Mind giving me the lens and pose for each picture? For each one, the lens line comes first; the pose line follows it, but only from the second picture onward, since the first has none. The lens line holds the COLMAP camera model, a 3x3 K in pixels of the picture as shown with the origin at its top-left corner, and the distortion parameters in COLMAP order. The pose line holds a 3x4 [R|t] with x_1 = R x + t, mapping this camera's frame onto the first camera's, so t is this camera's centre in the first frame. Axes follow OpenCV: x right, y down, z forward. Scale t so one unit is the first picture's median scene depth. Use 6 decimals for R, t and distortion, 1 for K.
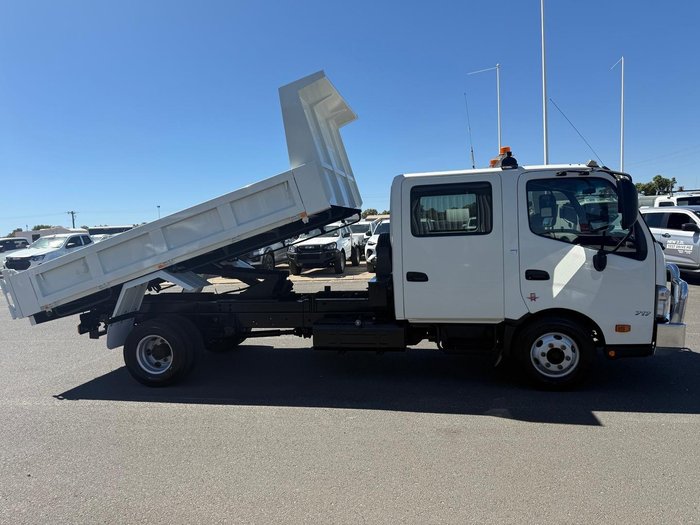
lens RADIAL K [[495.0, 0, 335.0], [0, 495.0, 263.0], [0, 0, 1]] dist [0.059468, -0.084214]
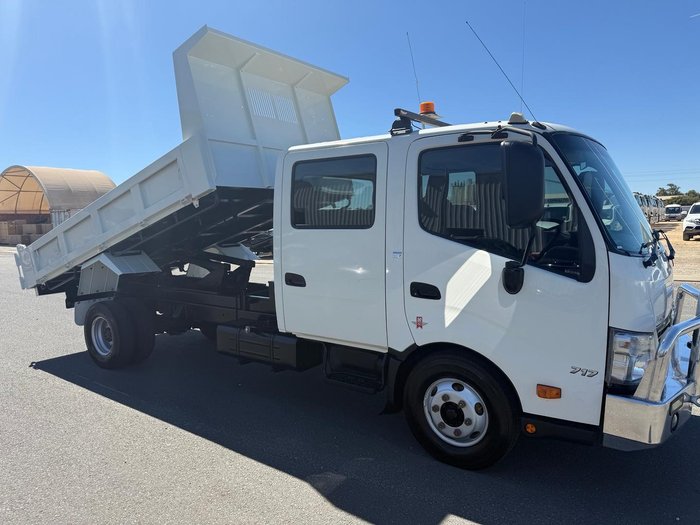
lens RADIAL K [[495.0, 0, 346.1], [0, 495.0, 262.5], [0, 0, 1]] dist [0.059468, -0.084214]
pose [[0.904709, 0.062691, -0.421393, 0.585366], [-0.049681, 0.997890, 0.041793, -0.036858], [0.423124, -0.016875, 0.905915, 0.344174]]
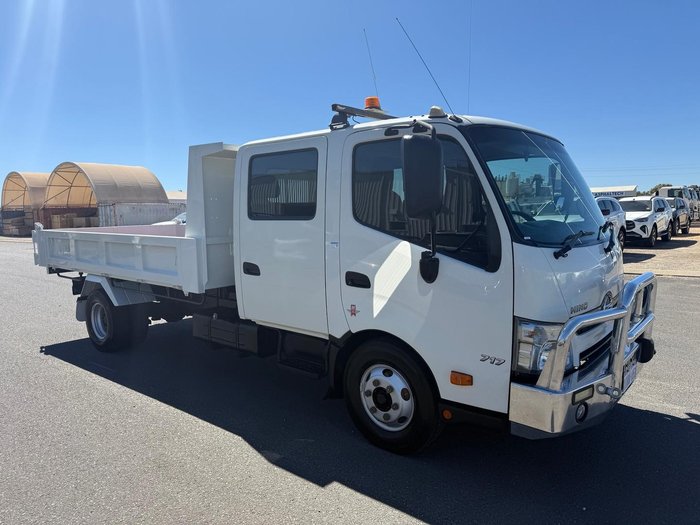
lens RADIAL K [[495.0, 0, 347.5], [0, 495.0, 259.6], [0, 0, 1]] dist [0.059468, -0.084214]
pose [[0.866011, 0.073309, -0.494622, 0.730466], [-0.055120, 0.997162, 0.051283, -0.038912], [0.496977, -0.017148, 0.867594, 0.387371]]
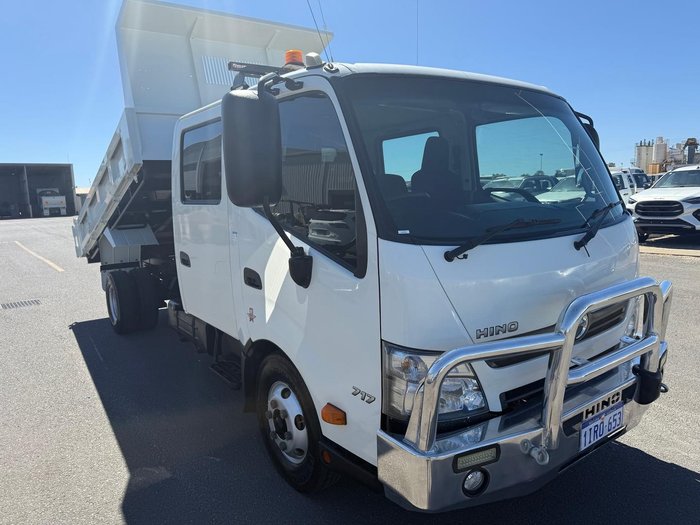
lens RADIAL K [[495.0, 0, 348.3], [0, 495.0, 261.4], [0, 0, 1]] dist [0.059468, -0.084214]
pose [[0.724980, 0.112214, -0.679567, 0.867099], [-0.046041, 0.992328, 0.114741, -0.065546], [0.687229, -0.051897, 0.724585, 0.658498]]
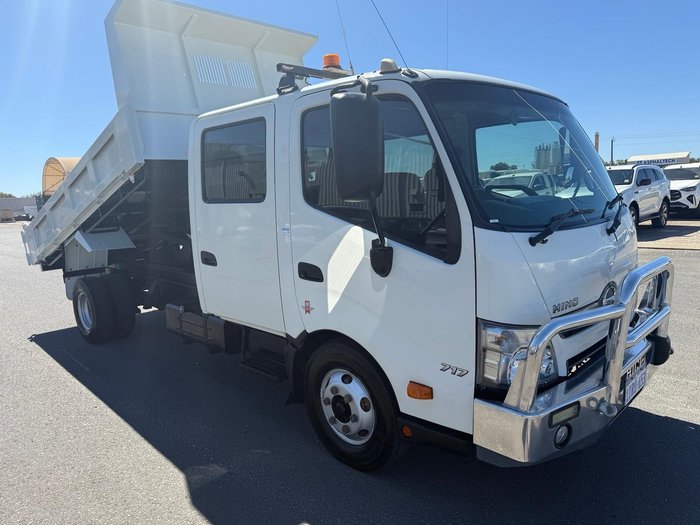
lens RADIAL K [[495.0, 0, 353.1], [0, 495.0, 264.8], [0, 0, 1]] dist [0.059468, -0.084214]
pose [[0.831664, 0.087442, -0.548351, 0.770058], [-0.031604, 0.993376, 0.110473, -0.051743], [0.554379, -0.074547, 0.828919, 0.531735]]
